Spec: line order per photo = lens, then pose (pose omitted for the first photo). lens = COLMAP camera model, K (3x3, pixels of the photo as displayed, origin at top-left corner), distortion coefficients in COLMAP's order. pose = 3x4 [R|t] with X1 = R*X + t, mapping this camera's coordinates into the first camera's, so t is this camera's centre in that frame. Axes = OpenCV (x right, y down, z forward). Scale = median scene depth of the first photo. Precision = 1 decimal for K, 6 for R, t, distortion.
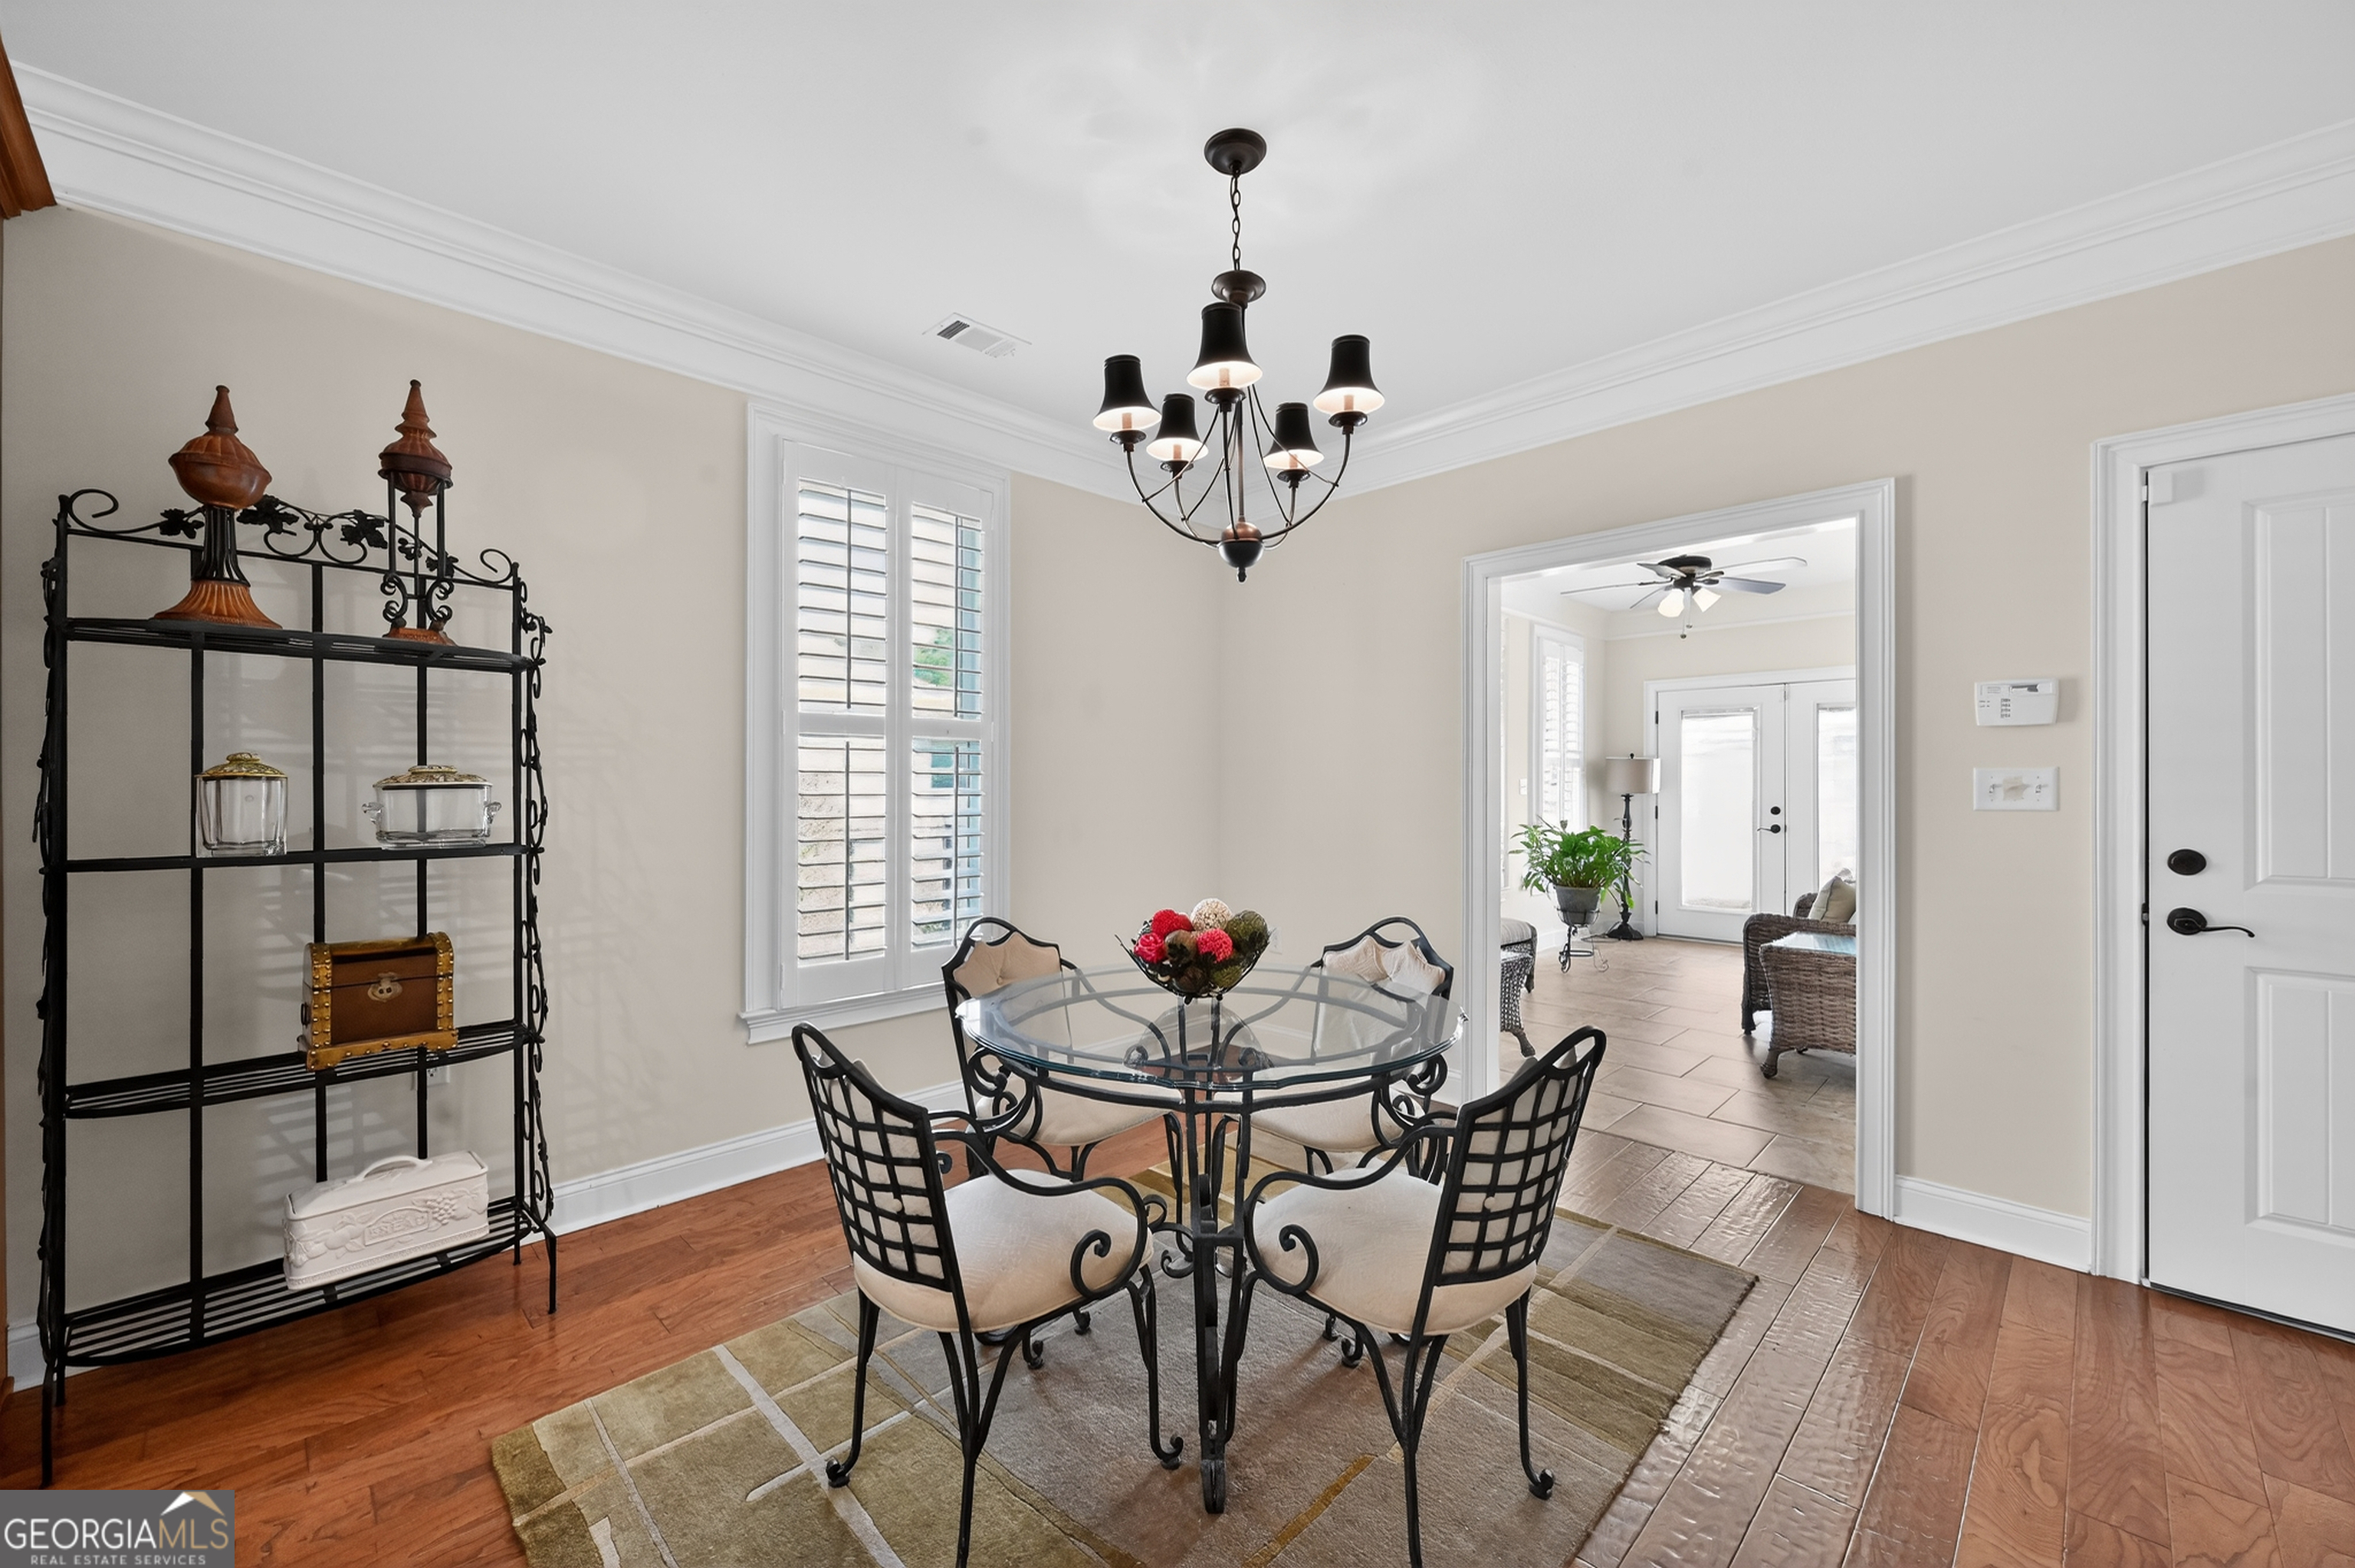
lens RADIAL K [[923.9, 0, 1177.5], [0, 923.9, 786.0], [0, 0, 1]] dist [-0.000553, -0.000082]
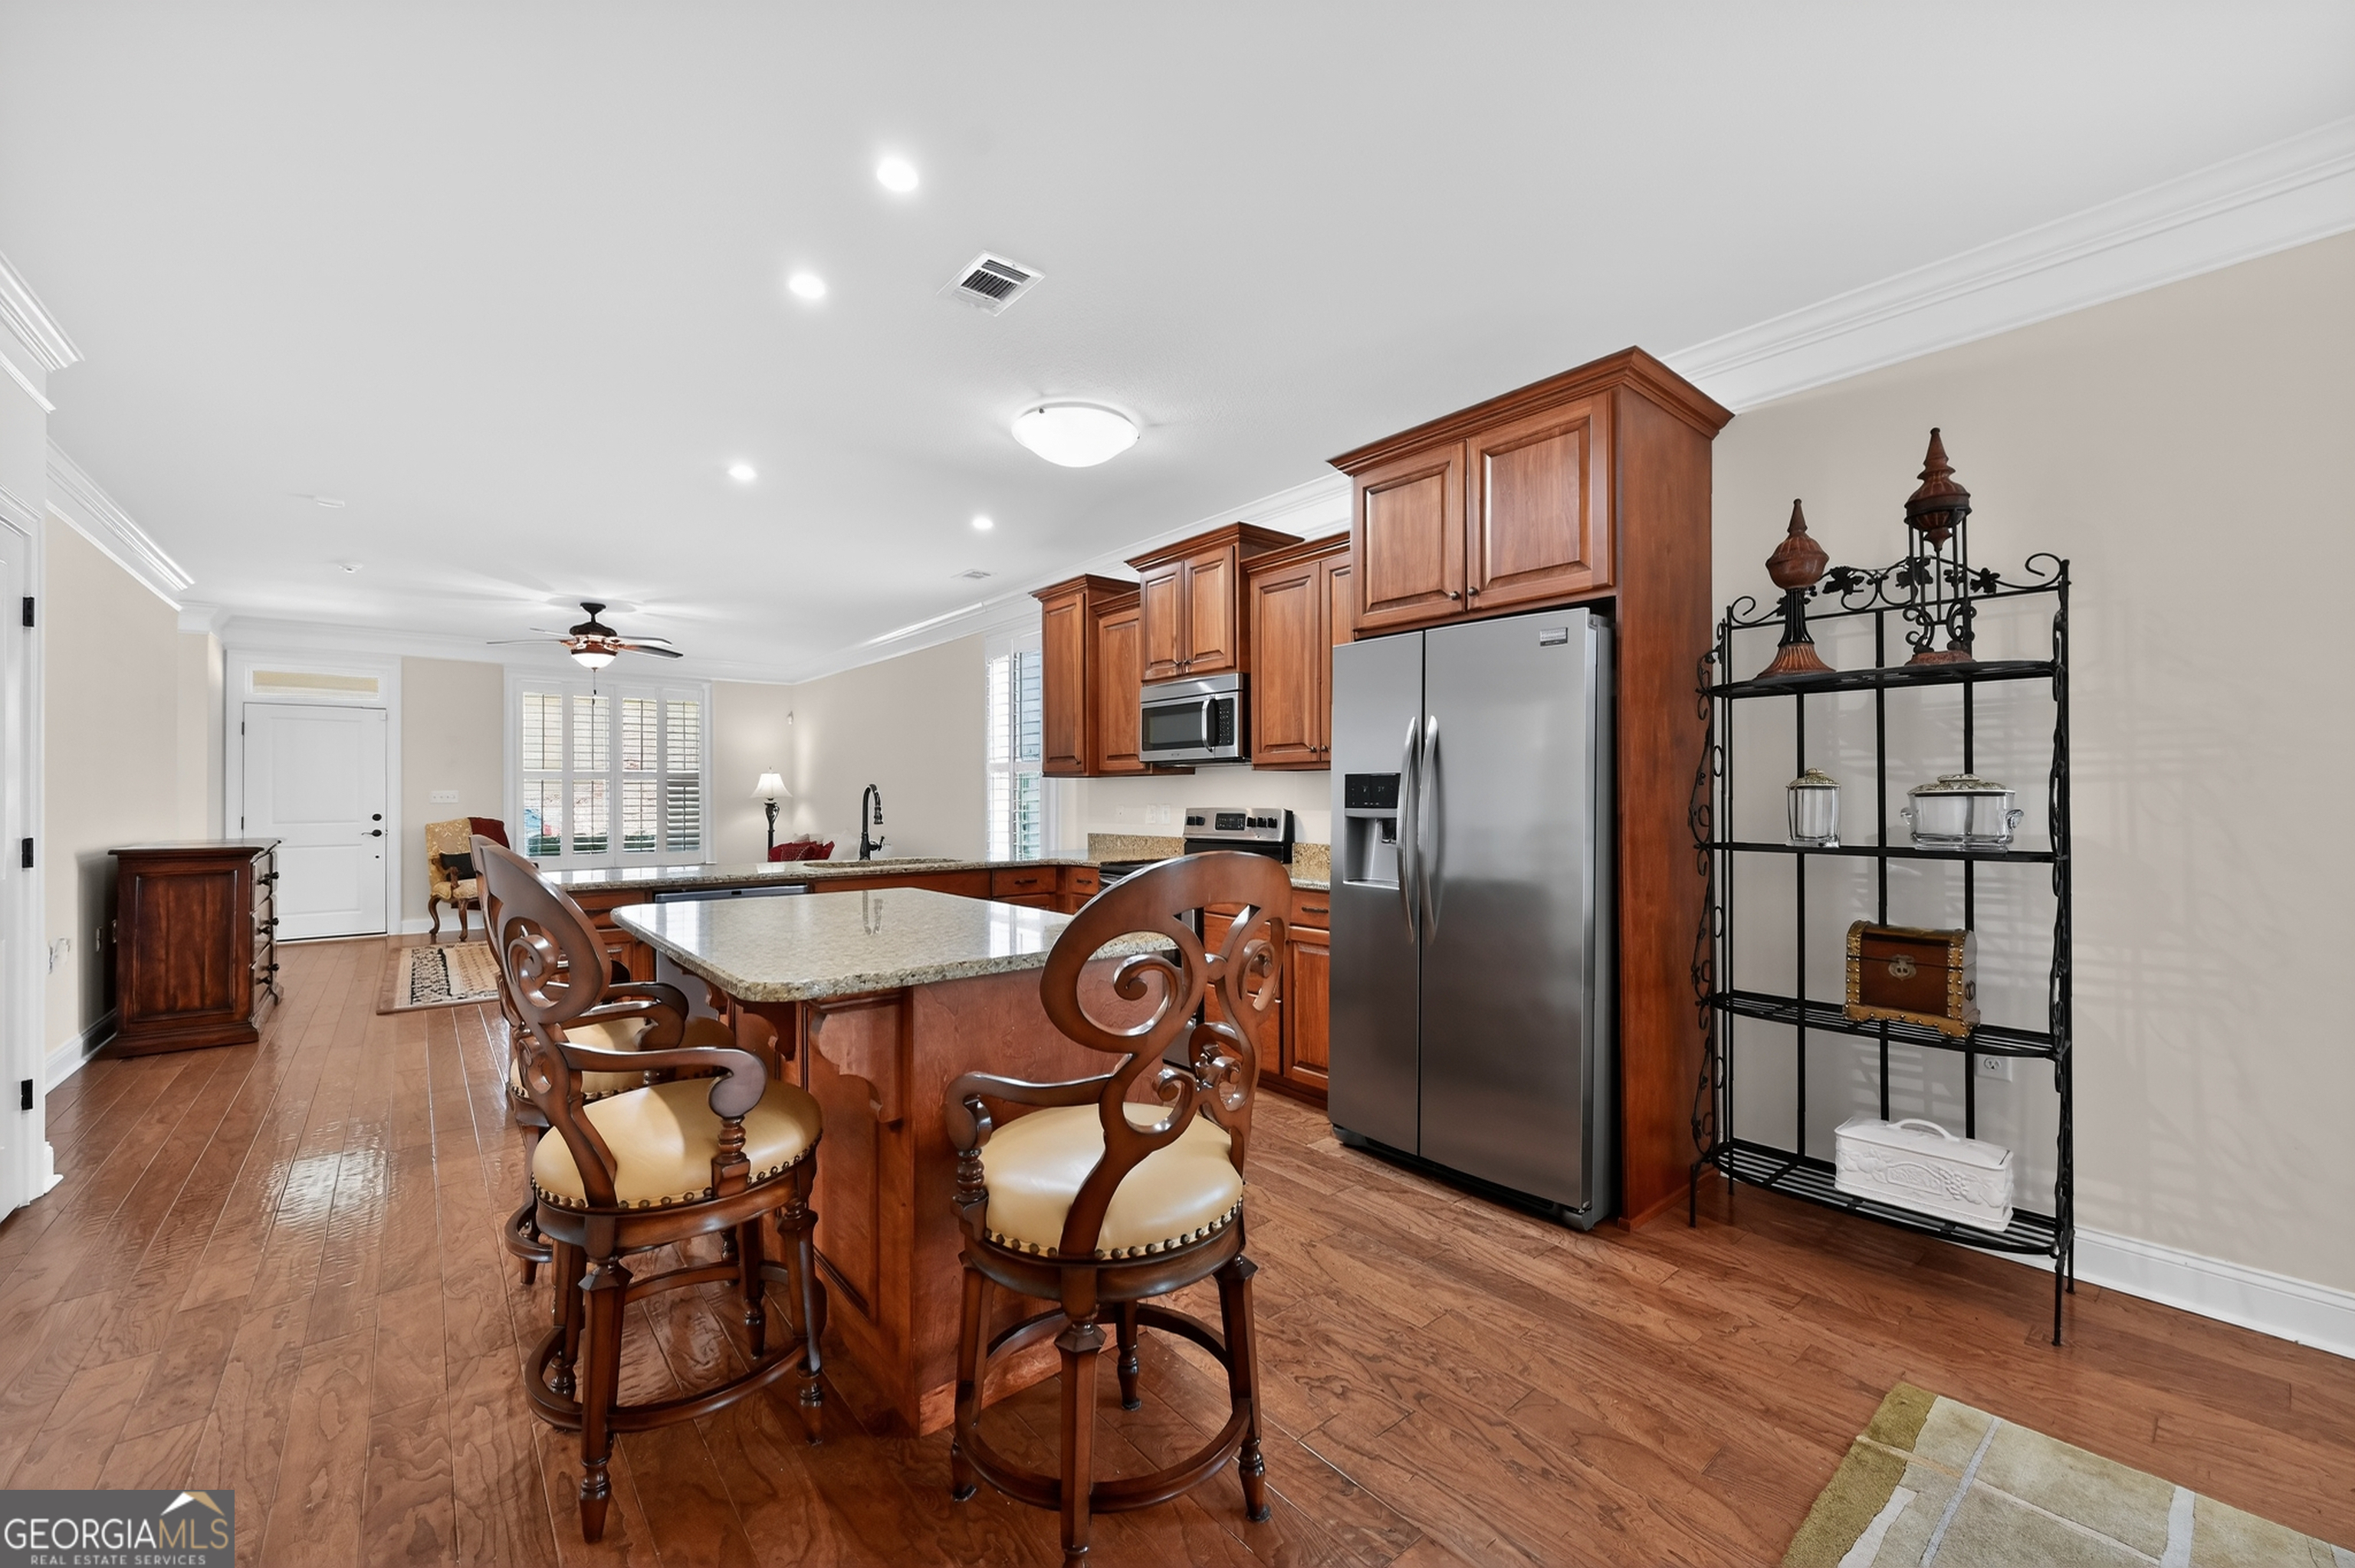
lens RADIAL K [[923.9, 0, 1177.5], [0, 923.9, 786.0], [0, 0, 1]] dist [-0.000553, -0.000082]
pose [[-0.088982, -0.009921, -0.995984, 0.338455], [0.003104, 0.999943, -0.010238, -0.000054], [0.996028, -0.004002, -0.088946, 0.176301]]
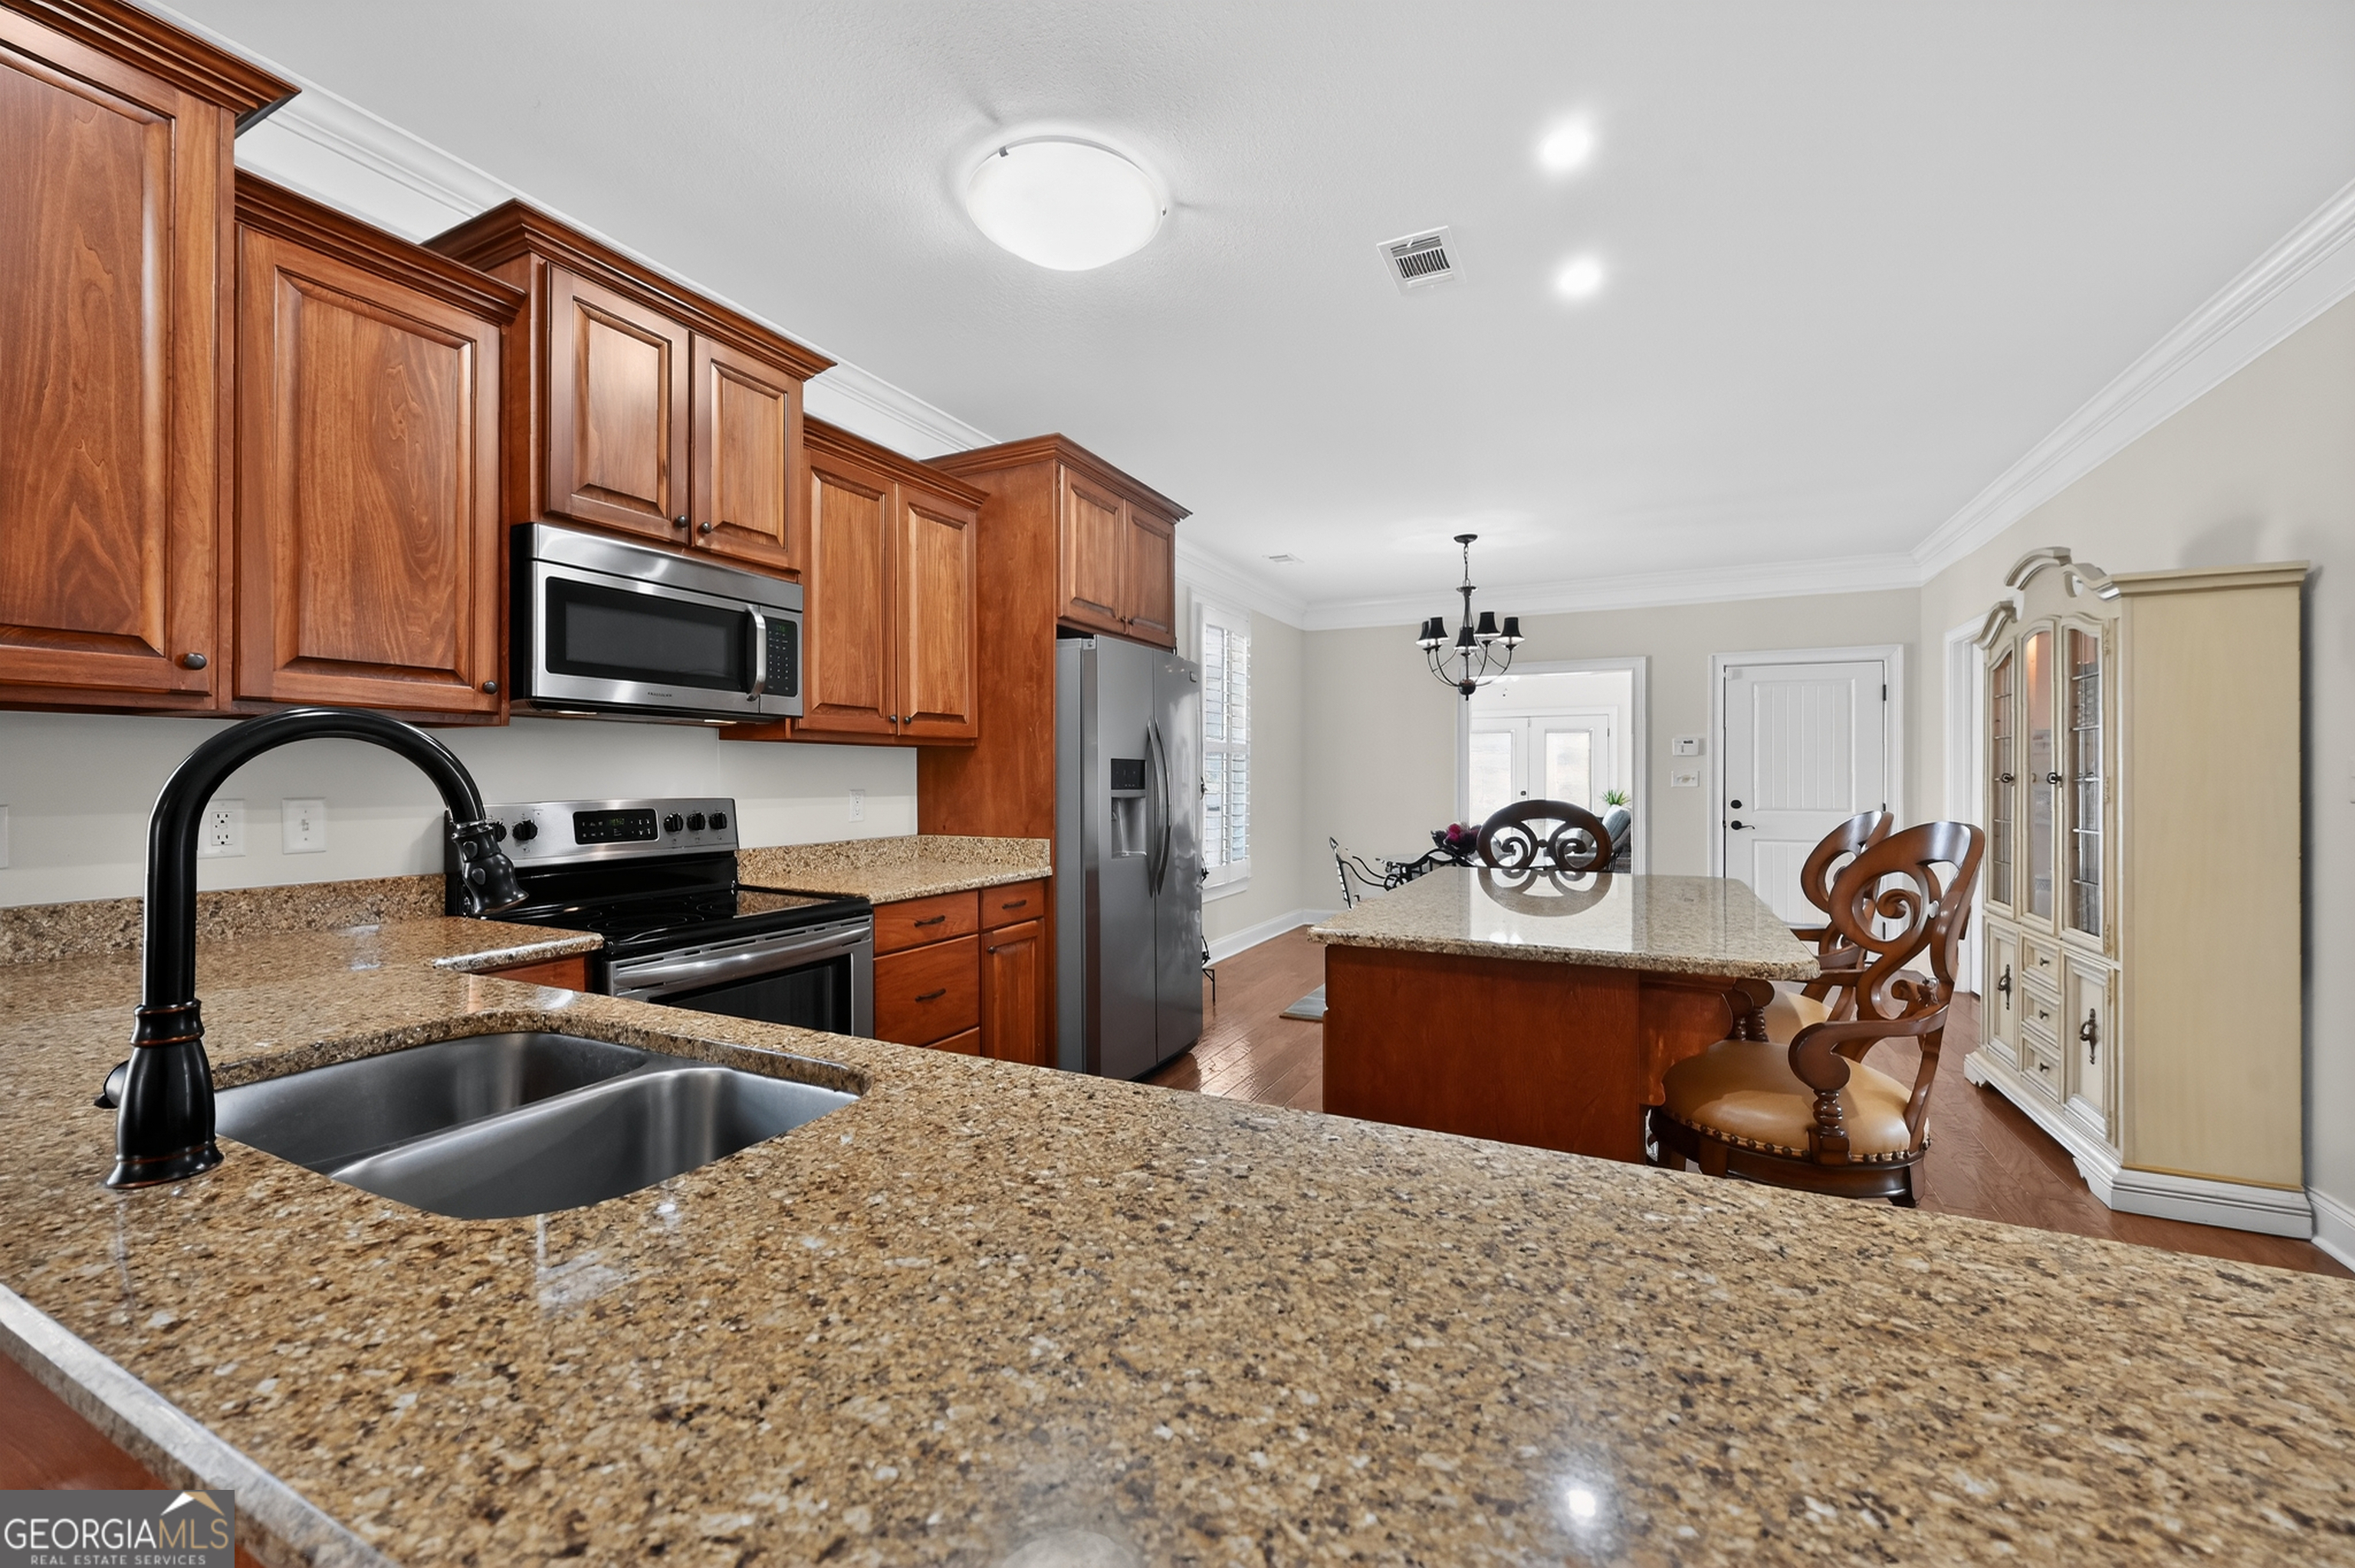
lens RADIAL K [[934.2, 0, 1185.1], [0, 934.2, 777.0], [0, 0, 1]] dist [0.000044, 0.000049]
pose [[0.944595, 0.001020, 0.328238, -1.456932], [-0.000441, 0.999998, -0.001838, 0.001802], [-0.328239, 0.001592, 0.944593, -1.165637]]
